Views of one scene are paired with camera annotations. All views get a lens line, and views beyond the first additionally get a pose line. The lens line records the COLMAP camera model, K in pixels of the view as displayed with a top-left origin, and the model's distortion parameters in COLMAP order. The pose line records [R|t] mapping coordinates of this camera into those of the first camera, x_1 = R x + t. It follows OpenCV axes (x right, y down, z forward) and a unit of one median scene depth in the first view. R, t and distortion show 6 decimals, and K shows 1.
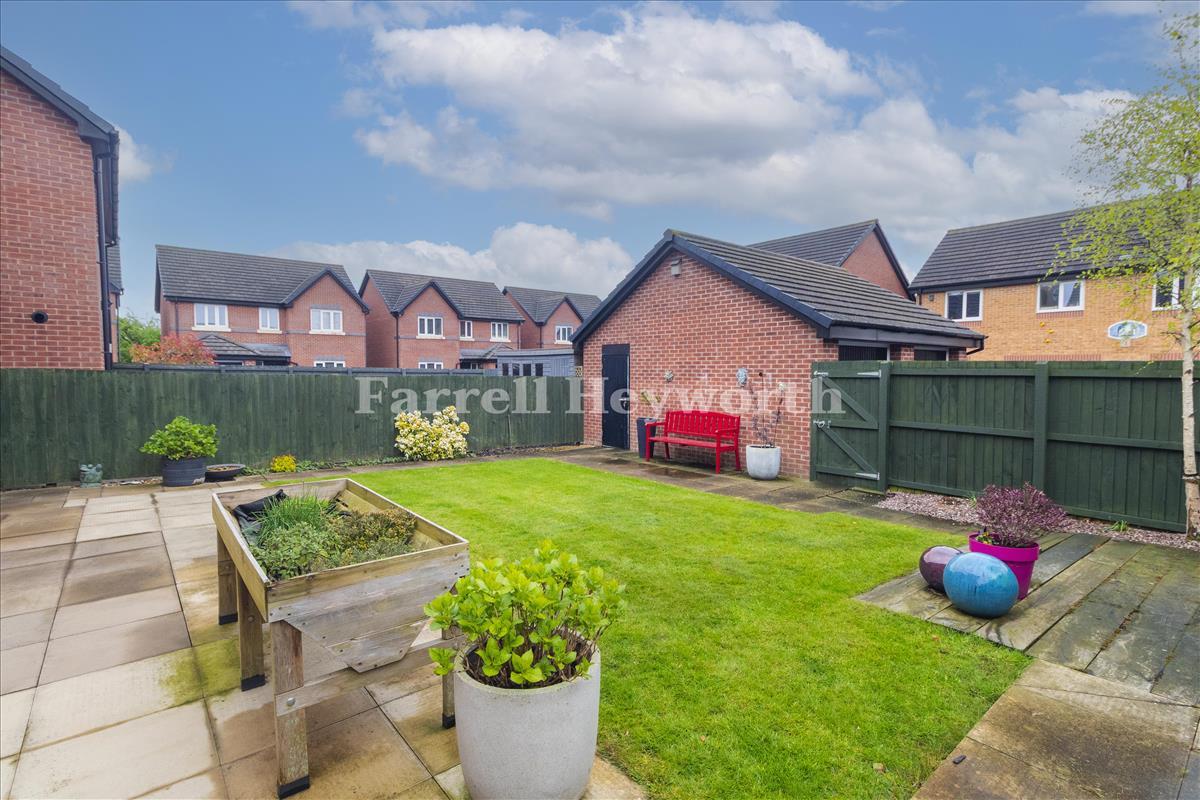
lens RADIAL K [[557.2, 0, 601.8], [0, 557.2, 400.5], [0, 0, 1]] dist [0.004552, 0.000587]
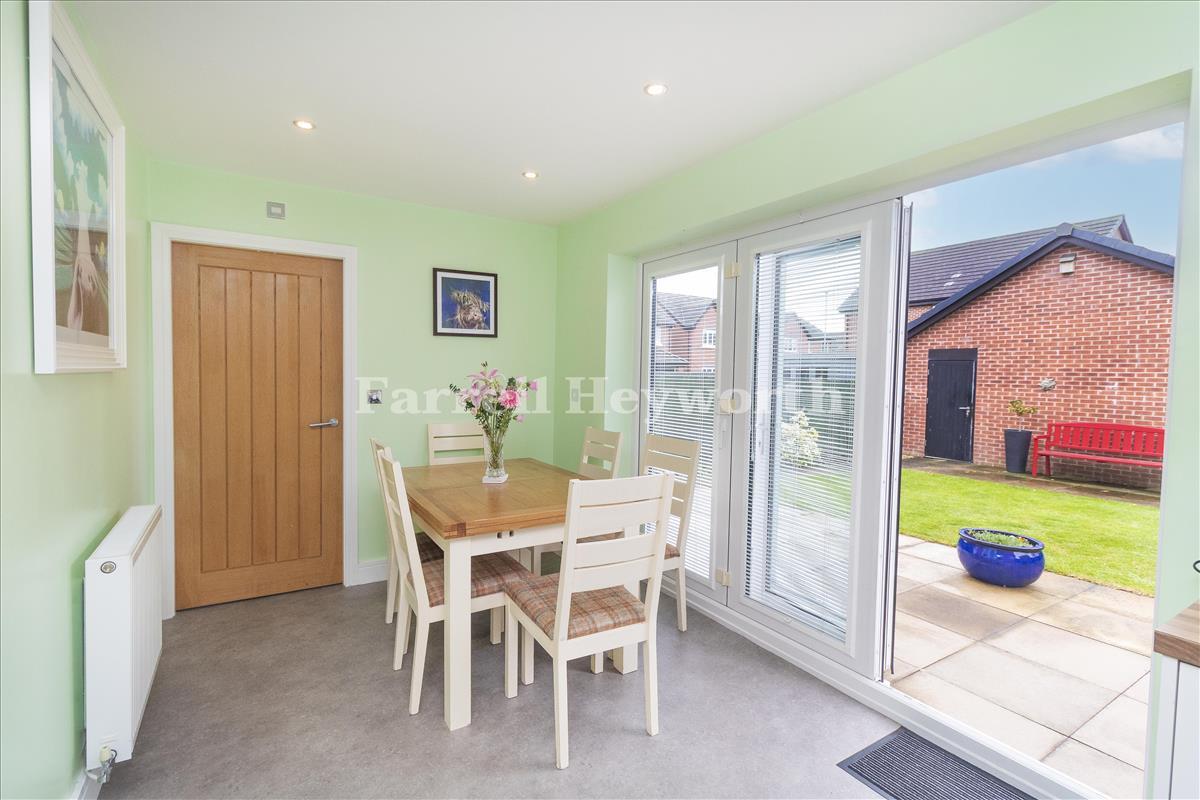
lens RADIAL K [[557.2, 0, 606.1], [0, 557.2, 400.7], [0, 0, 1]] dist [0.004552, 0.000587]
pose [[0.995898, 0.016964, -0.088875, -0.481224], [-0.017681, 0.999817, -0.007294, 0.002877], [0.088735, 0.008835, 0.996016, 0.023494]]
